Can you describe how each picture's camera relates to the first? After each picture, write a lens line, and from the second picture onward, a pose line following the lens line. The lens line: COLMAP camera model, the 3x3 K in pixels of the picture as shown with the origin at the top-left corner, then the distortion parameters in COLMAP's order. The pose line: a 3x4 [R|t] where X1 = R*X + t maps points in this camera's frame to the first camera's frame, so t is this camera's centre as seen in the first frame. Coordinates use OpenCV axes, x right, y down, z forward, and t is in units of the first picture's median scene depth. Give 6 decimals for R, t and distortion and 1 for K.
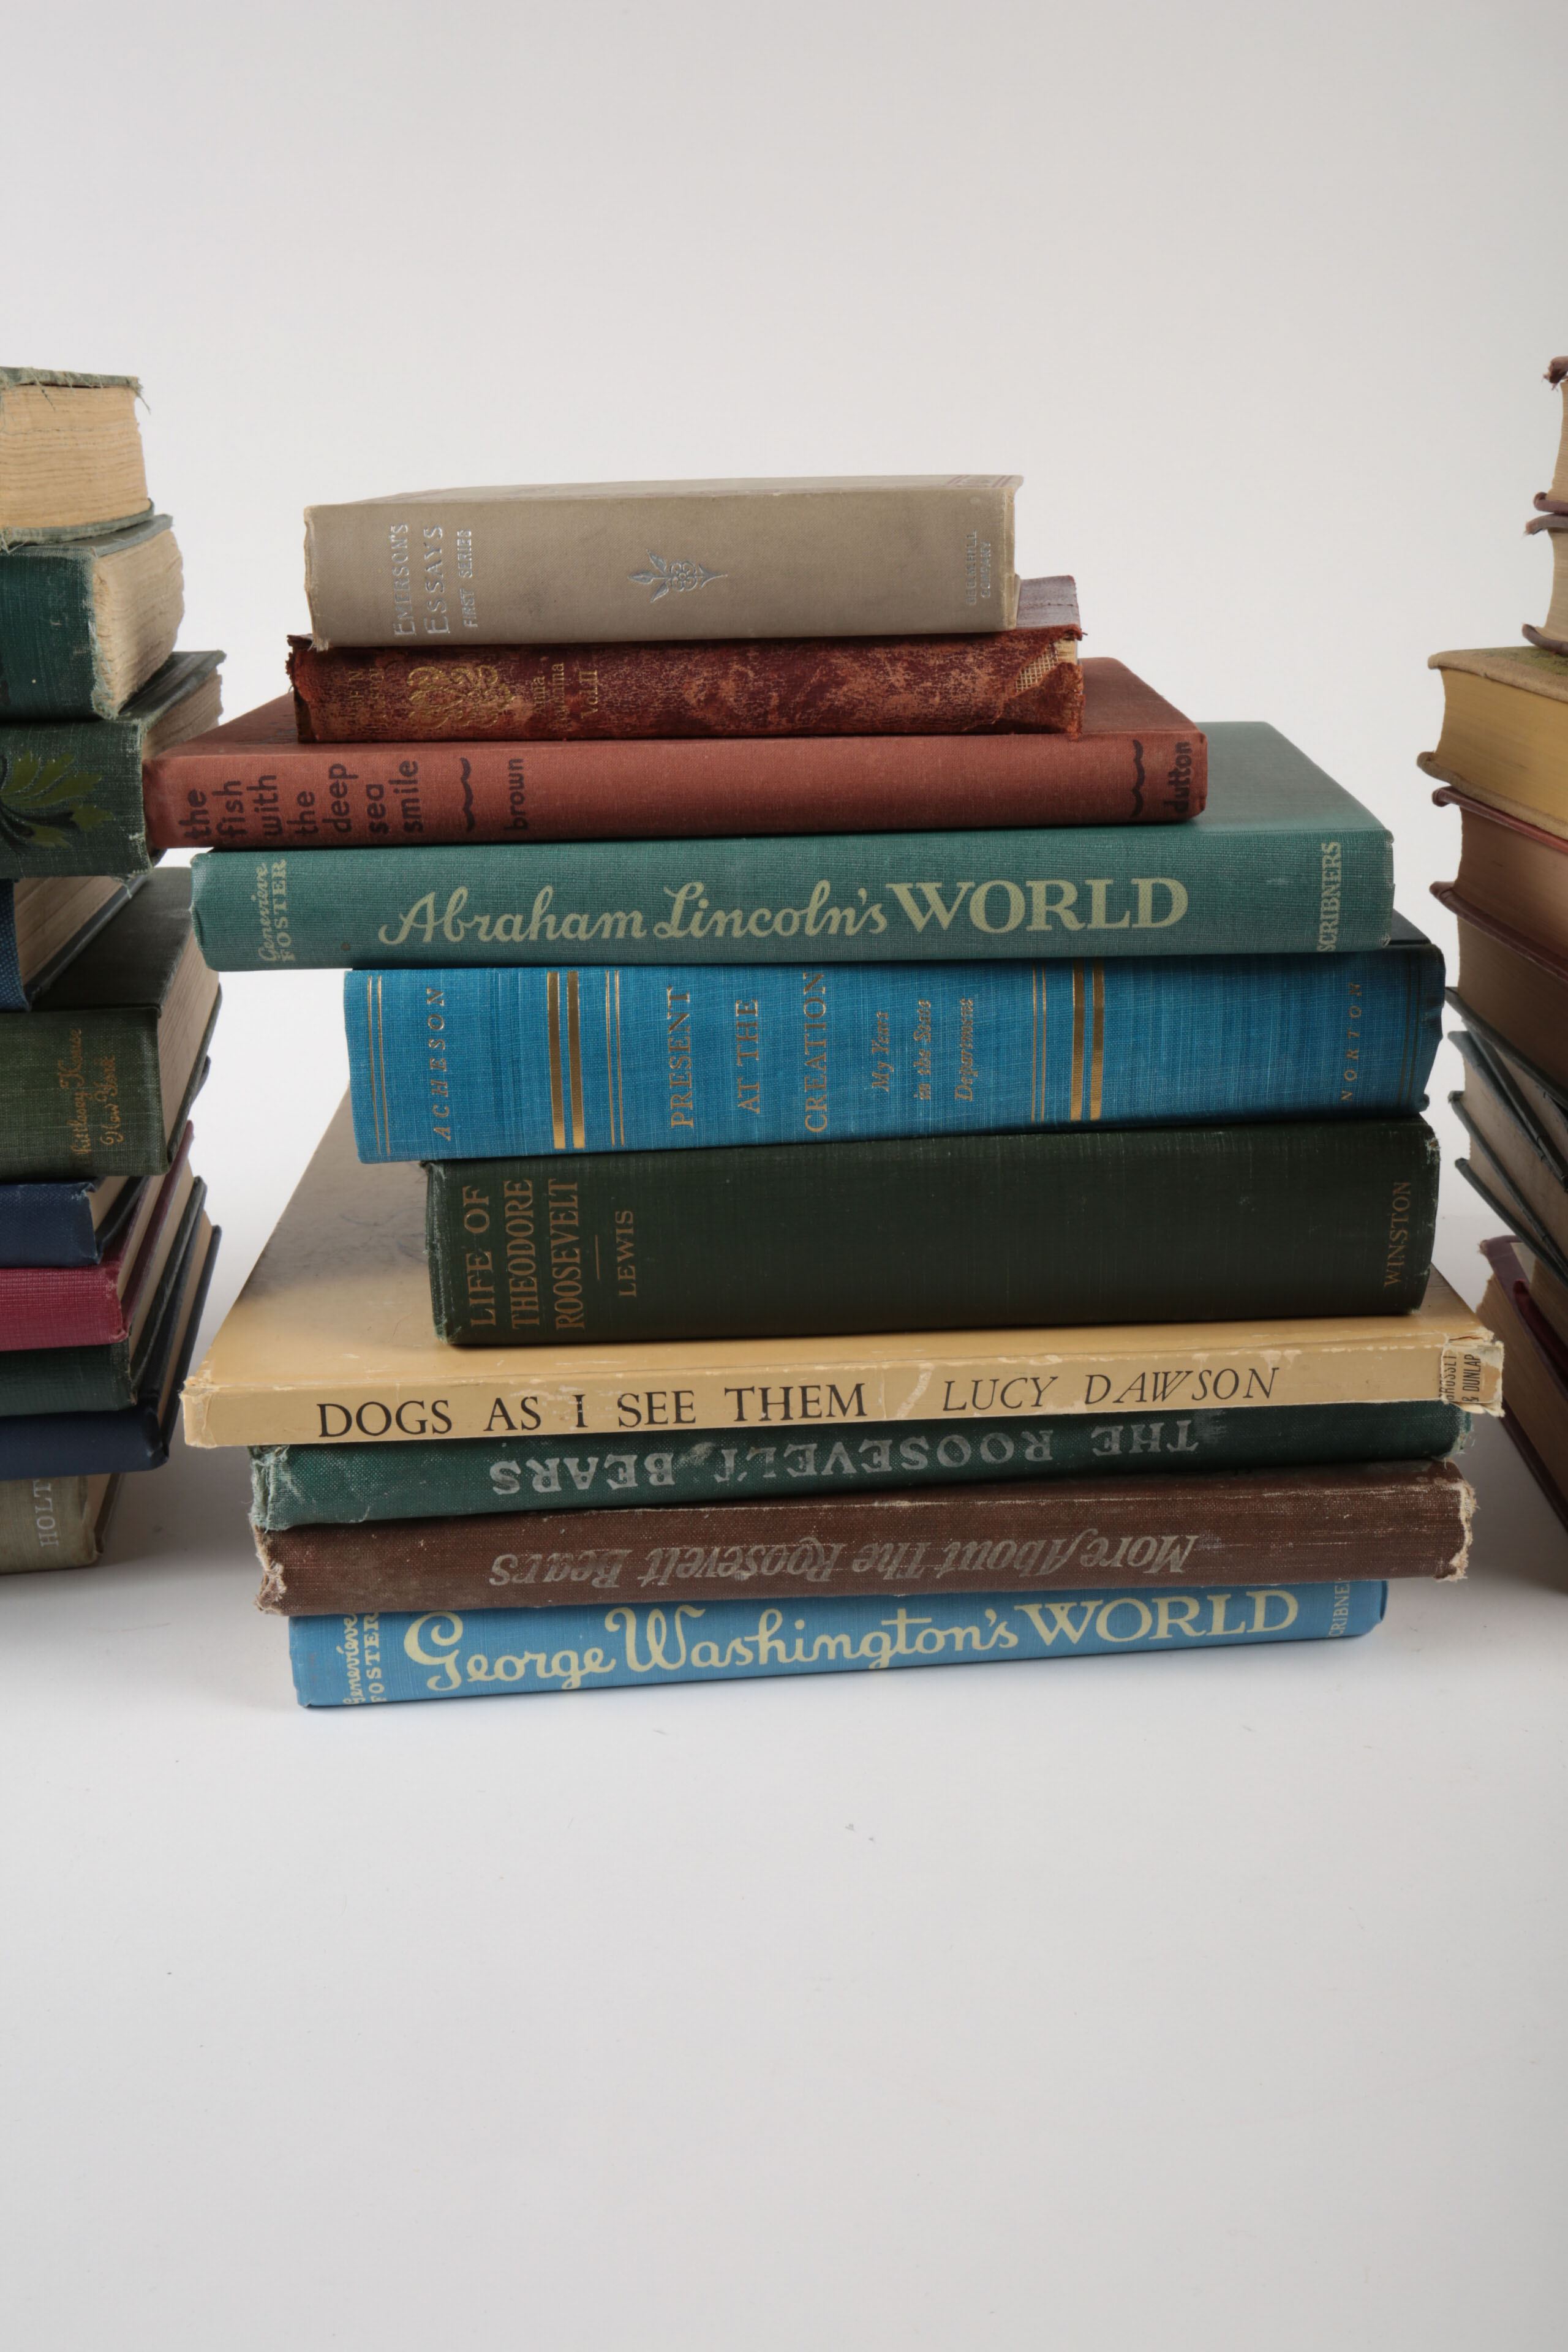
lens RADIAL K [[2292.3, 0, 798.5], [0, 2292.3, 1157.5], [0, 0, 1]] dist [0.040572, 0.000000]
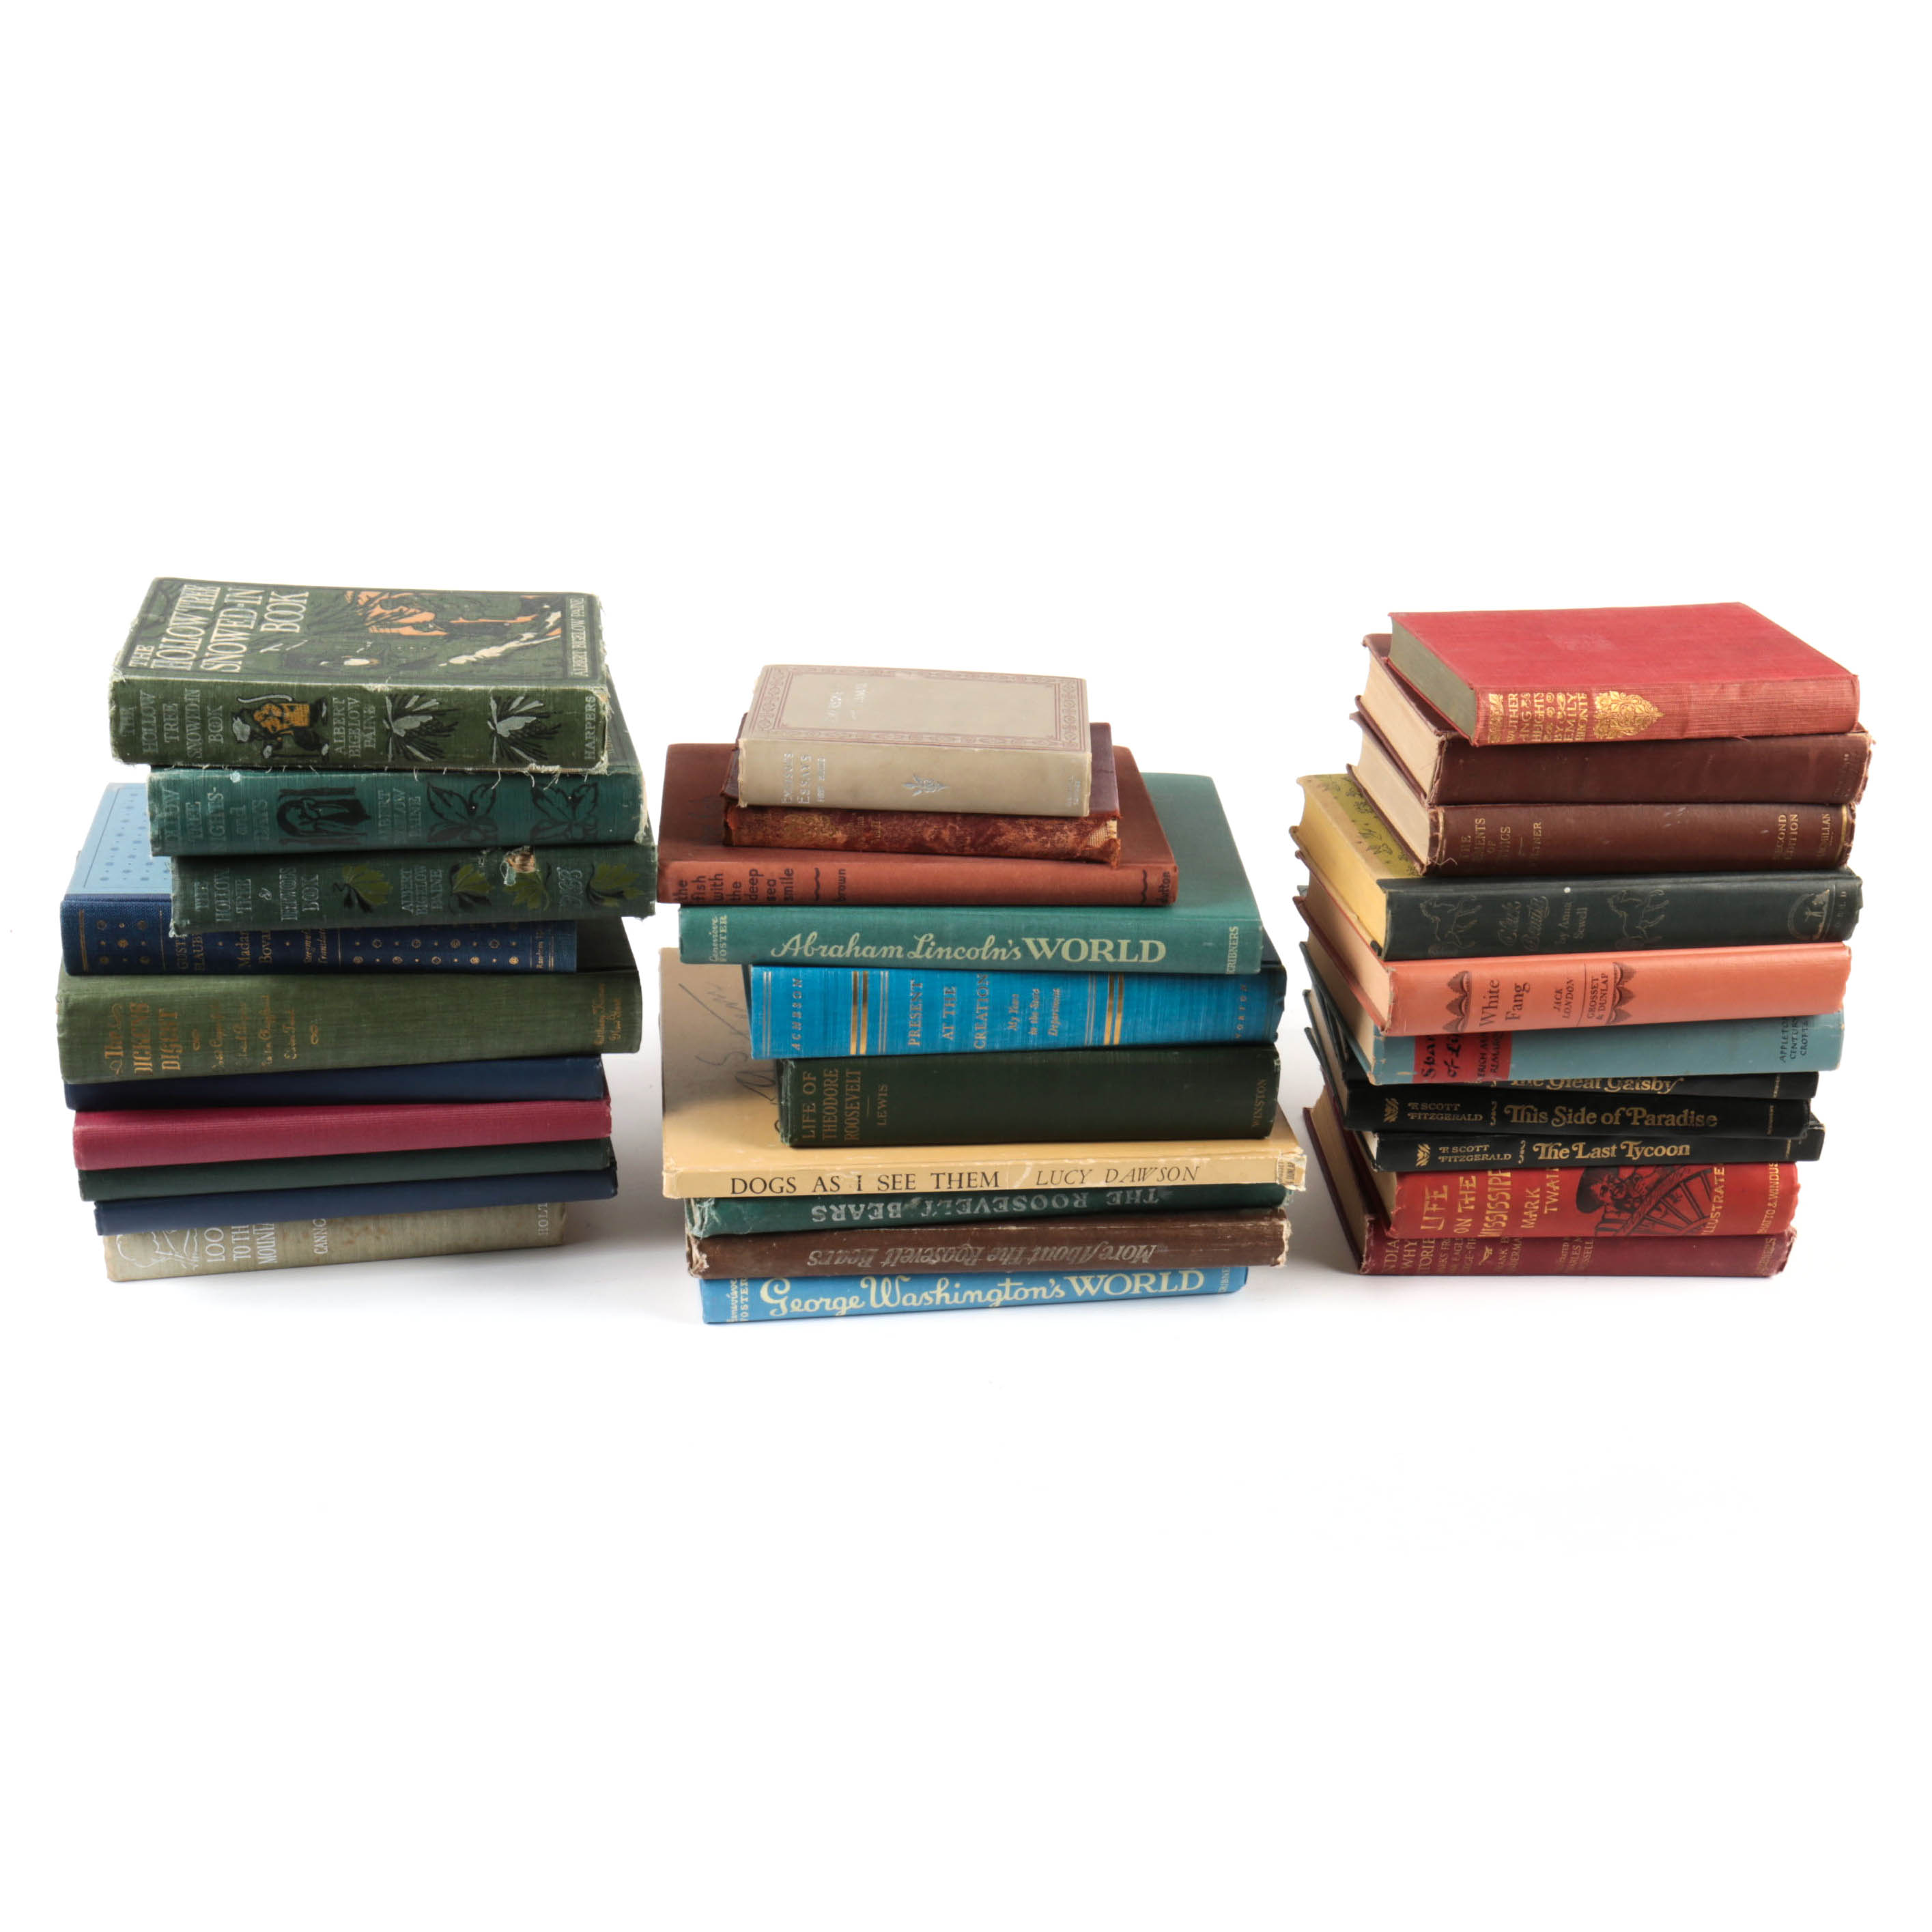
lens RADIAL K [[2834.7, 0, 961.6], [0, 2834.7, 971.2], [0, 0, 1]] dist [0.060287, 0.000000]
pose [[0.993827, 0.021999, 0.108741, -0.277262], [-0.034955, 0.992312, 0.118718, -0.369655], [-0.105293, -0.121787, 0.986956, -1.436108]]
